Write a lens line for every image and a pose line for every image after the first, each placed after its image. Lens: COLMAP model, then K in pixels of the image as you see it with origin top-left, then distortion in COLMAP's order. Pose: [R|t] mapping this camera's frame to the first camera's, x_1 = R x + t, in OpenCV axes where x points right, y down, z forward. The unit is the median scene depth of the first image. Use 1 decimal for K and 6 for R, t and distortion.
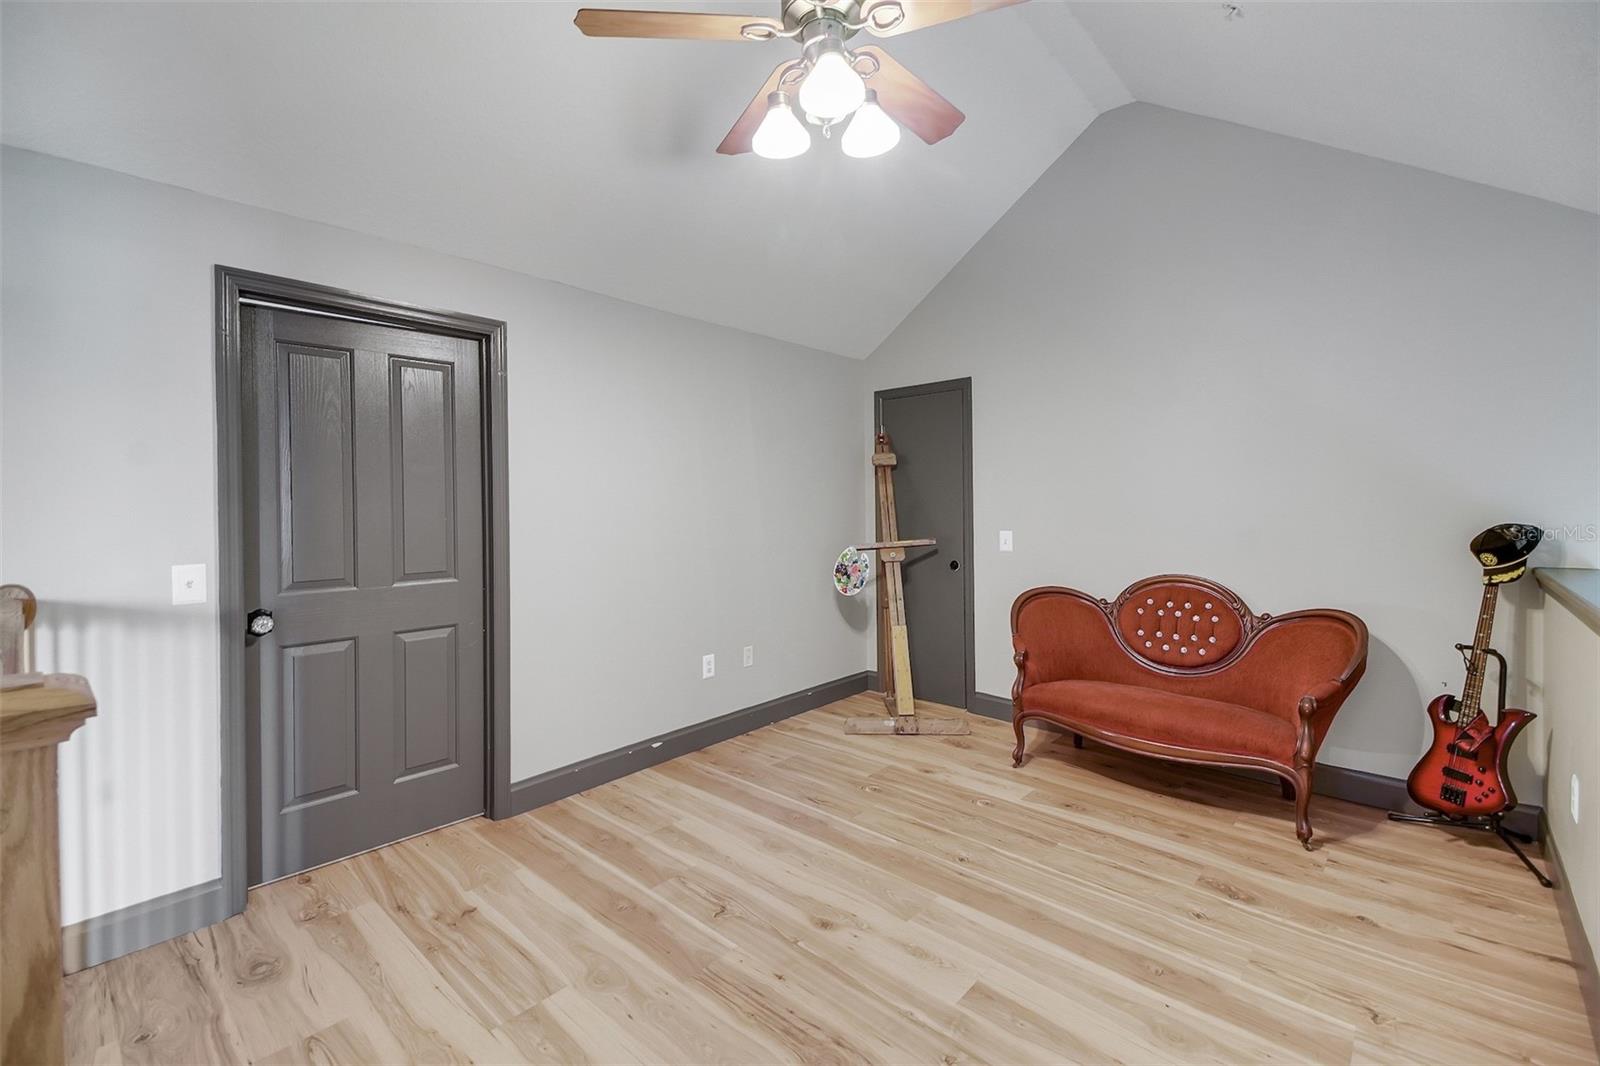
lens RADIAL K [[700.3, 0, 792.6], [0, 700.3, 529.7], [0, 0, 1]] dist [0.040768, -0.012984]
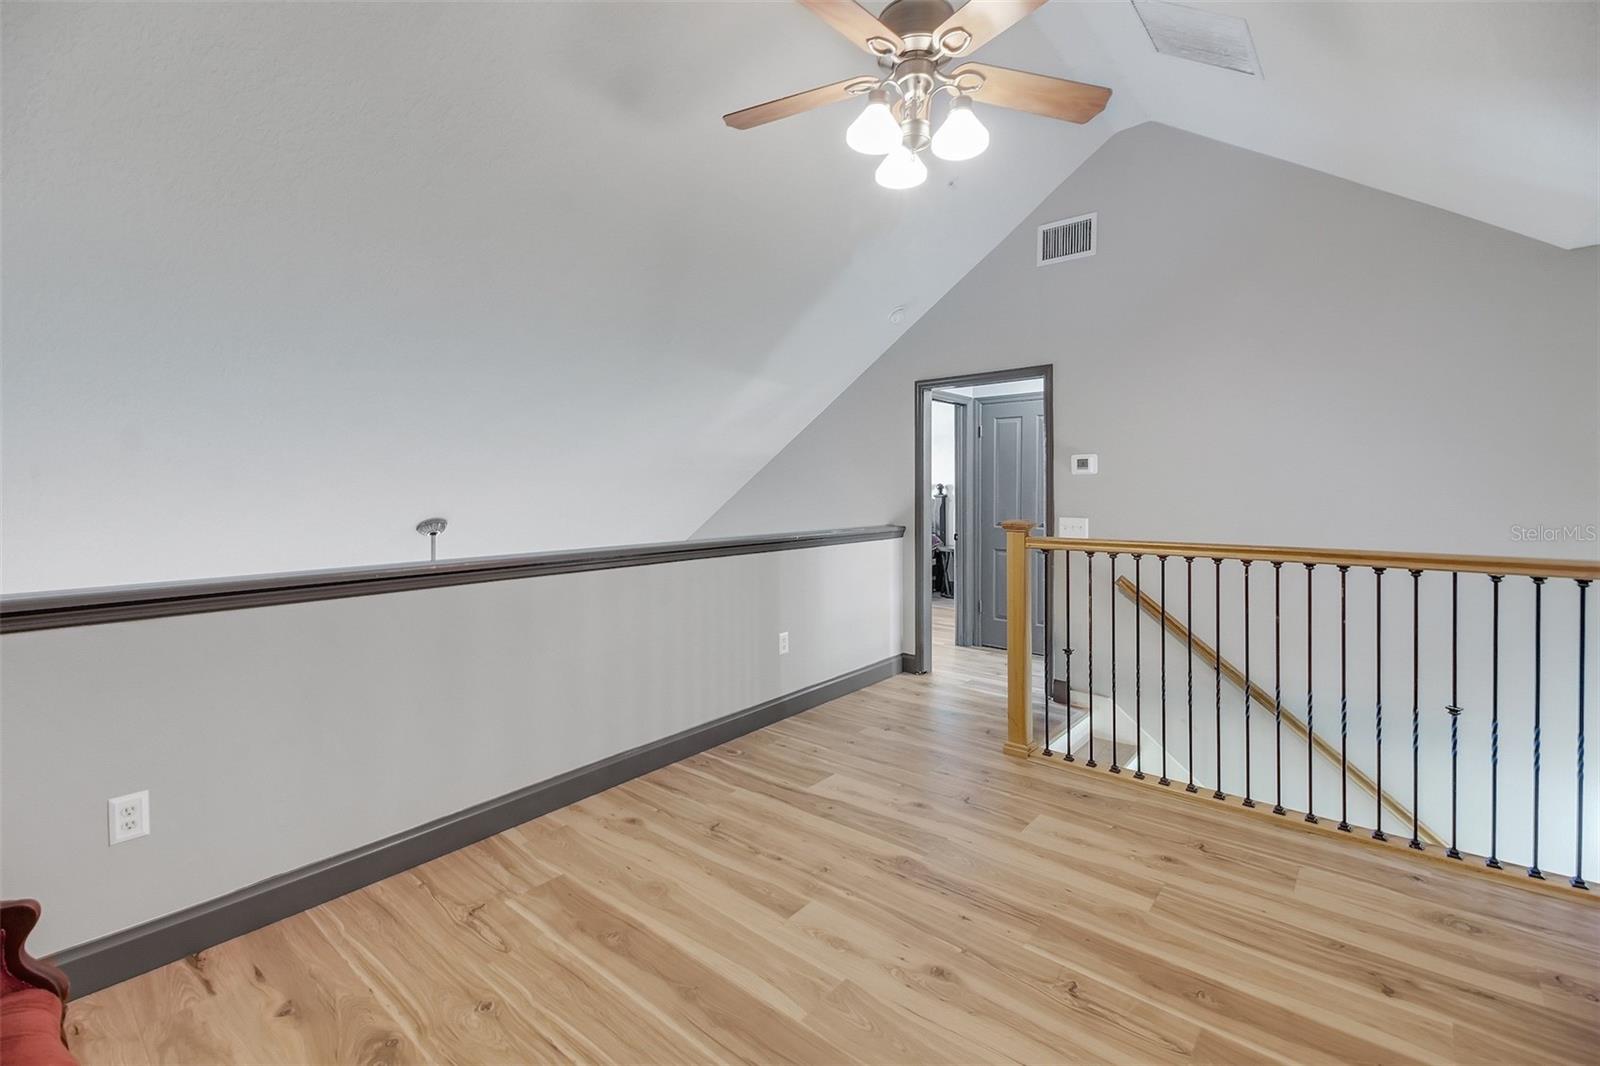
lens RADIAL K [[680.9, 0, 808.6], [0, 680.9, 511.3], [0, 0, 1]] dist [0.042772, -0.021827]
pose [[-0.998229, 0.014646, -0.057656, 0.265107], [0.010808, 0.997740, 0.066324, -0.070065], [0.058498, 0.065583, -0.996131, 1.931911]]
